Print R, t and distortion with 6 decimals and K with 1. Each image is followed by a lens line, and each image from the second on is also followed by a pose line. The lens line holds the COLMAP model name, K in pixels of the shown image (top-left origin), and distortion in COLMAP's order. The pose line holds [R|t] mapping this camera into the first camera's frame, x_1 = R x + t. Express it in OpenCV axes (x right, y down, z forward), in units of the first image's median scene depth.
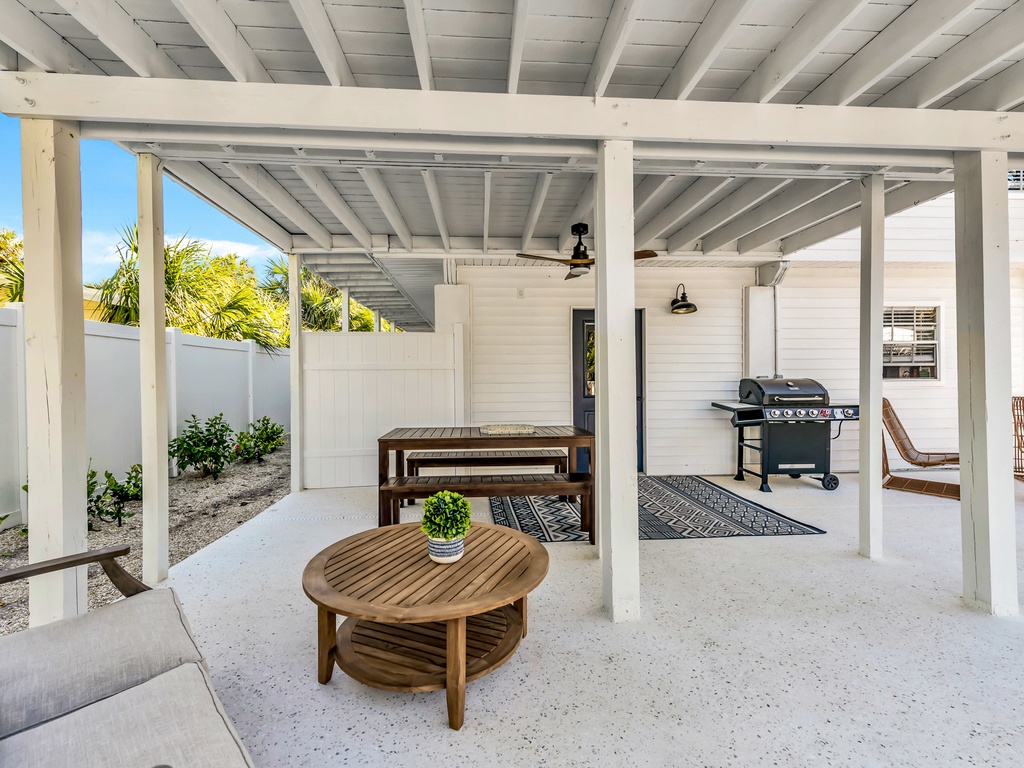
lens RADIAL K [[464.7, 0, 514.5], [0, 464.7, 384.1], [0, 0, 1]] dist [0.004714, 0.000402]
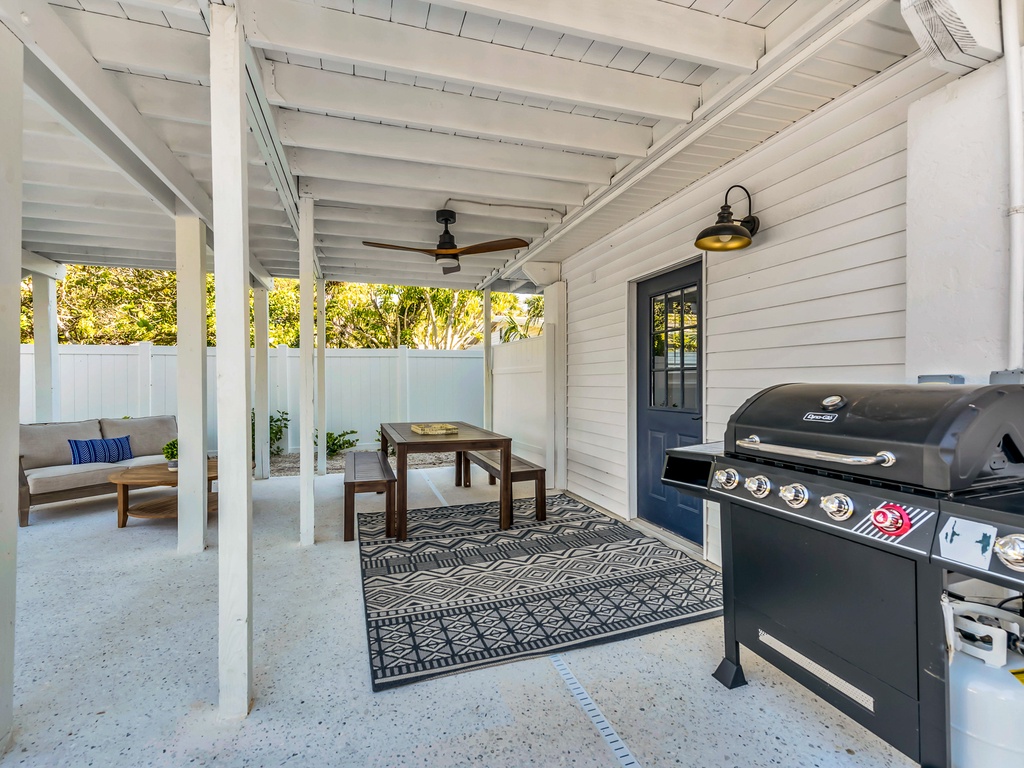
lens RADIAL K [[464.7, 0, 522.0], [0, 464.7, 379.6], [0, 0, 1]] dist [0.004714, 0.000402]
pose [[0.263988, 0.000377, -0.964526, 0.980426], [-0.007920, 0.999967, -0.001777, -0.013848], [0.964493, 0.008108, 0.263982, 0.839260]]
